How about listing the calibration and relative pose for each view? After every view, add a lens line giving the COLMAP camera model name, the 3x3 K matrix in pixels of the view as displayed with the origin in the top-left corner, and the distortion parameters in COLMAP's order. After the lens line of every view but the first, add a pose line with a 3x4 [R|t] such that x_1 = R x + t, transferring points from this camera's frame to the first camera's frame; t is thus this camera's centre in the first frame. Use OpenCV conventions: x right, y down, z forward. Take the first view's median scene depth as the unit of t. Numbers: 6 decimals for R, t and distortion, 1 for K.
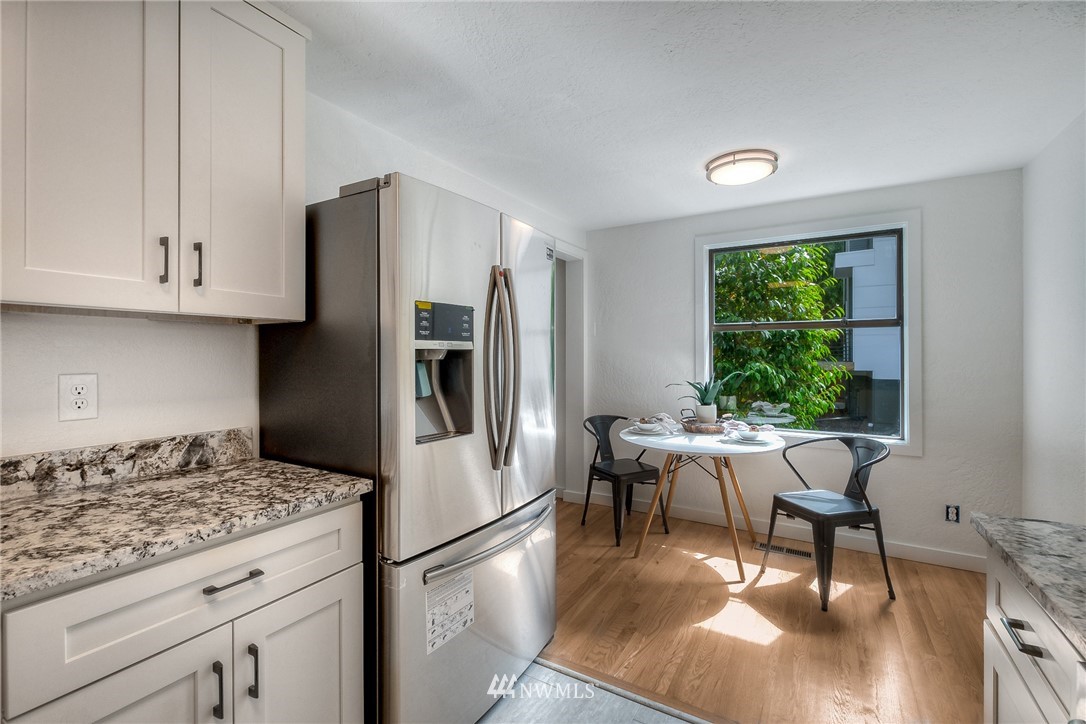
lens RADIAL K [[472.7, 0, 543.1], [0, 472.7, 354.9], [0, 0, 1]] dist [-0.002239, -0.000354]
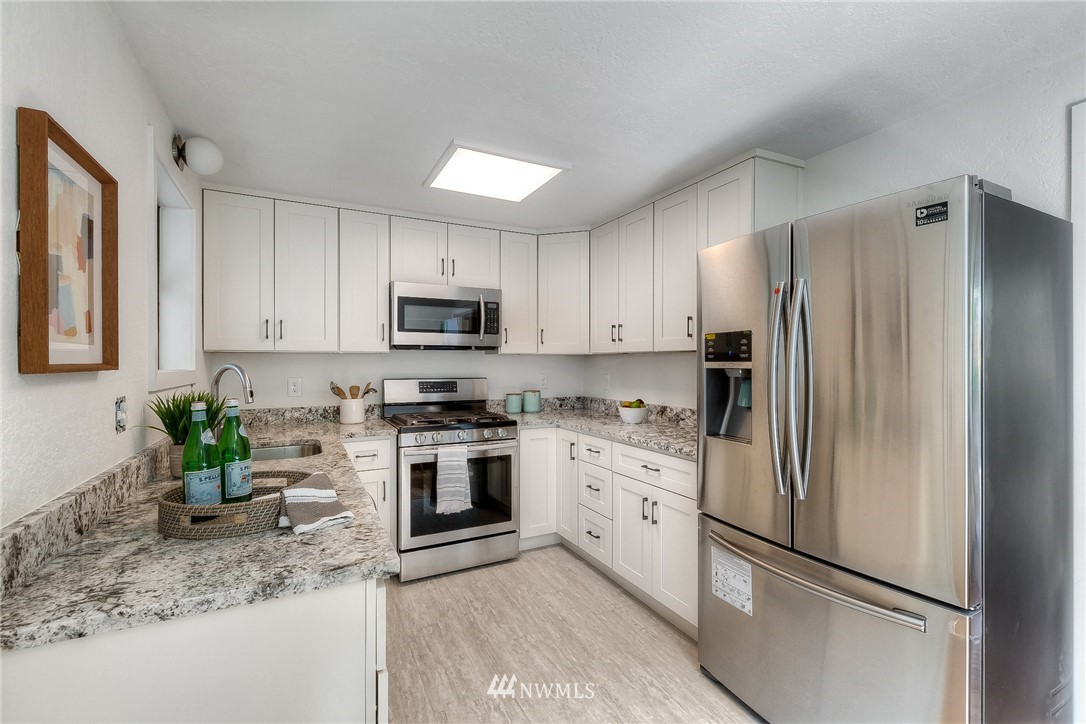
lens RADIAL K [[472.7, 0, 542.9], [0, 472.7, 364.9], [0, 0, 1]] dist [-0.002239, -0.000354]
pose [[-0.534227, -0.003464, -0.845334, 1.166132], [-0.007050, 0.999975, 0.000358, -0.019148], [0.845312, 0.006150, -0.534238, 1.306291]]
